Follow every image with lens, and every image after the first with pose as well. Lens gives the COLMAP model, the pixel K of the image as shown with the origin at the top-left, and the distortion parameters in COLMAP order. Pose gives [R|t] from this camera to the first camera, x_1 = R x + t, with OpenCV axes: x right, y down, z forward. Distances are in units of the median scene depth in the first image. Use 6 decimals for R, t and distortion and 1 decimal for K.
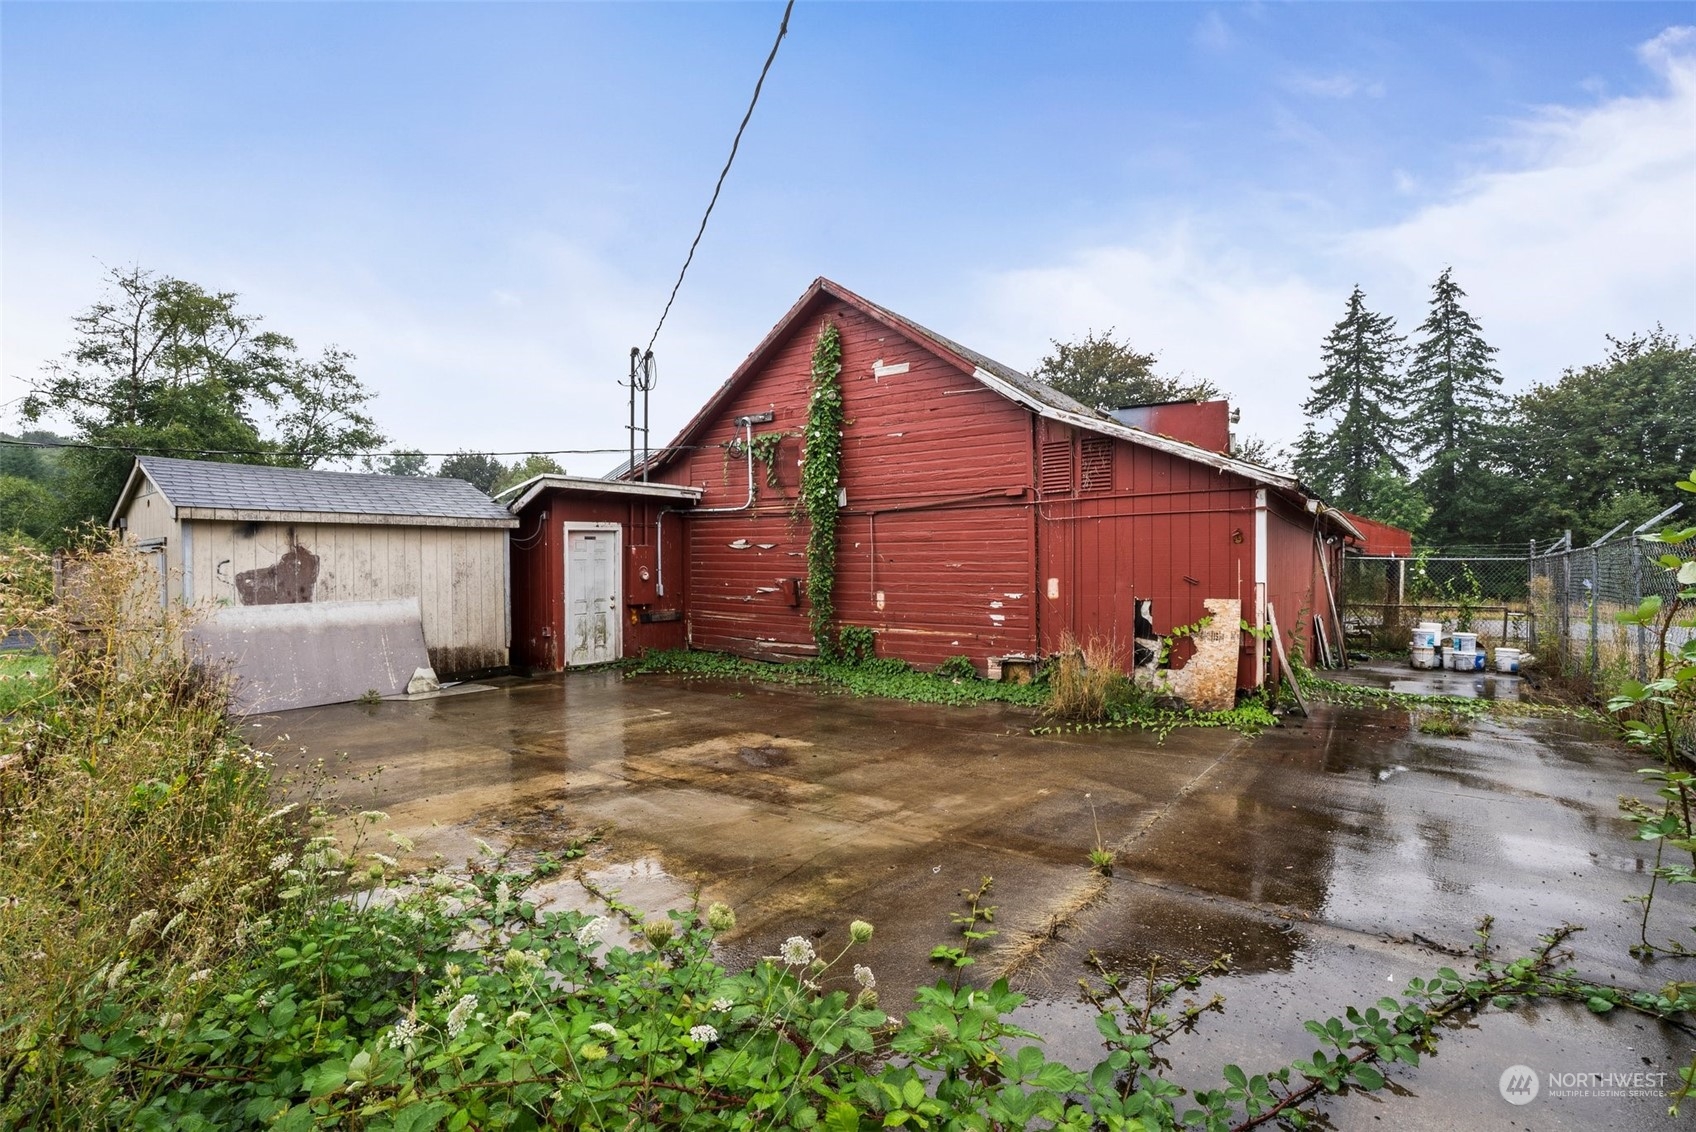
lens RADIAL K [[787.9, 0, 857.9], [0, 787.9, 554.4], [0, 0, 1]] dist [-0.003471, 0.000227]
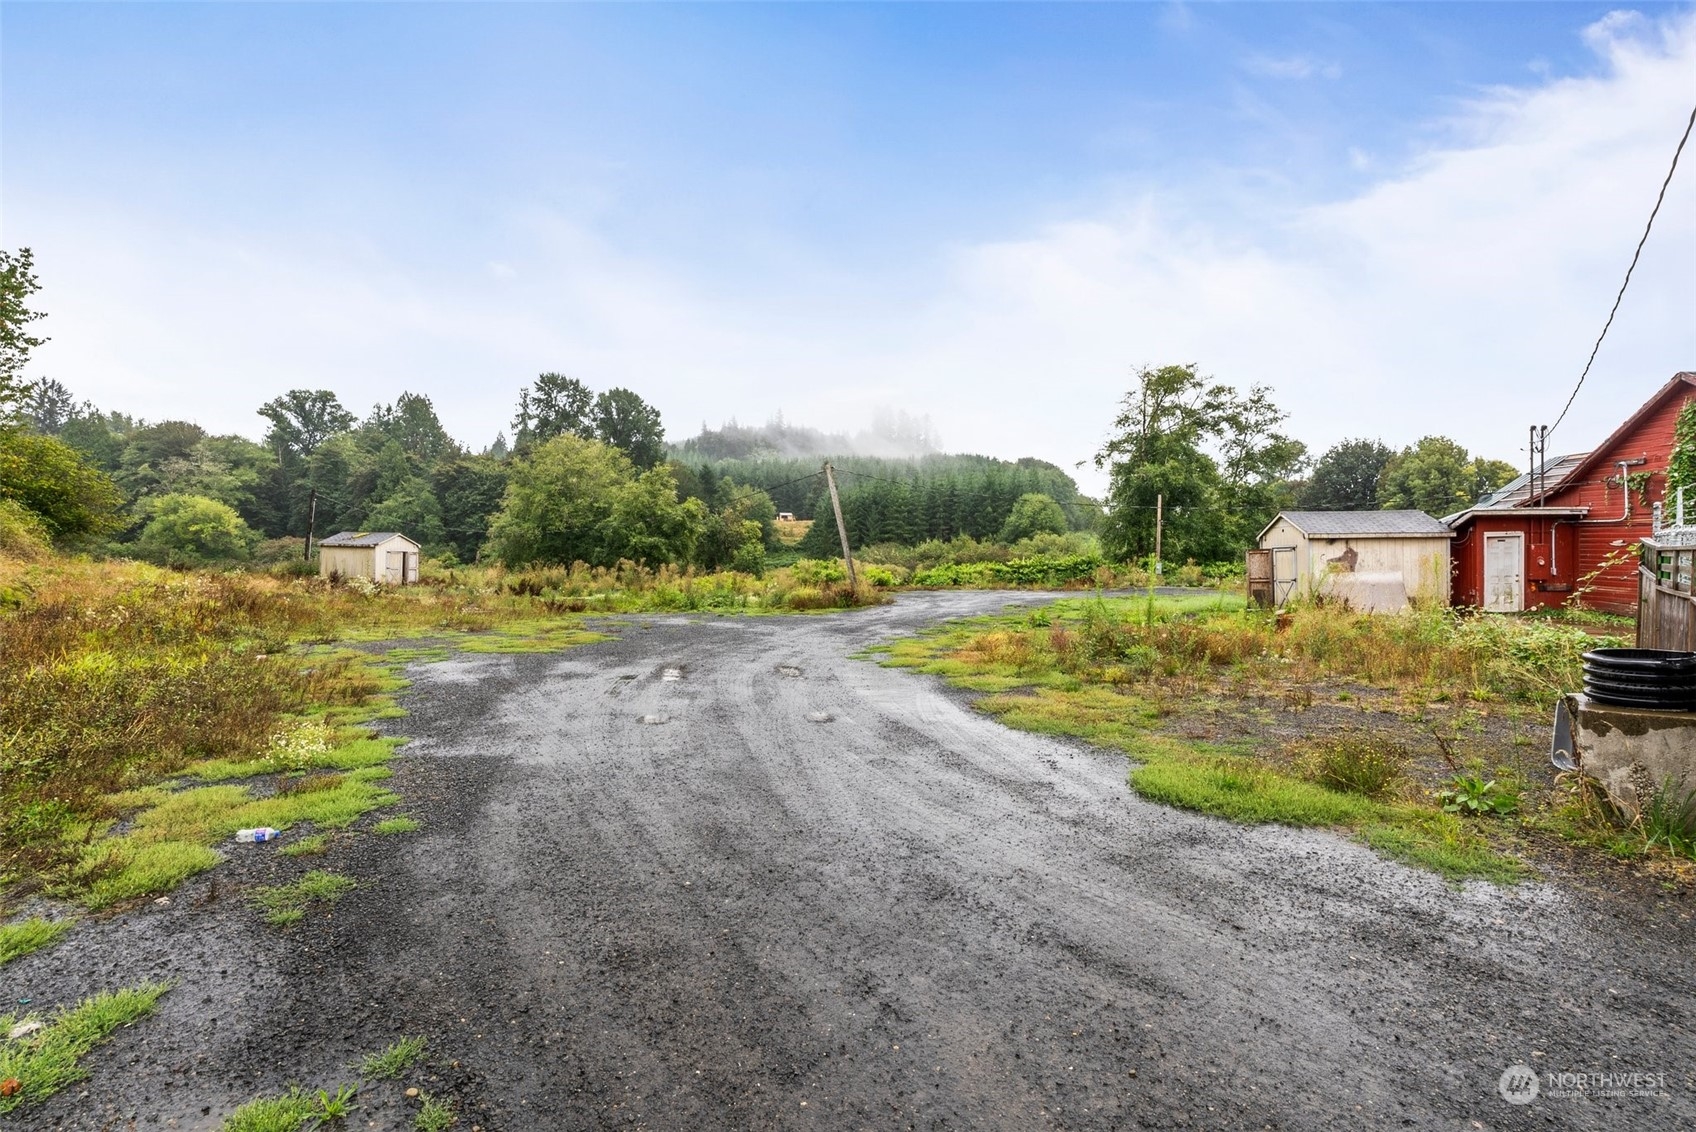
lens RADIAL K [[787.9, 0, 857.9], [0, 787.9, 554.4], [0, 0, 1]] dist [-0.003471, 0.000227]
pose [[0.530556, 0.003516, -0.847643, 0.372604], [0.012049, 0.999859, 0.011689, -0.027108], [0.847564, -0.016415, 0.530439, -1.110085]]
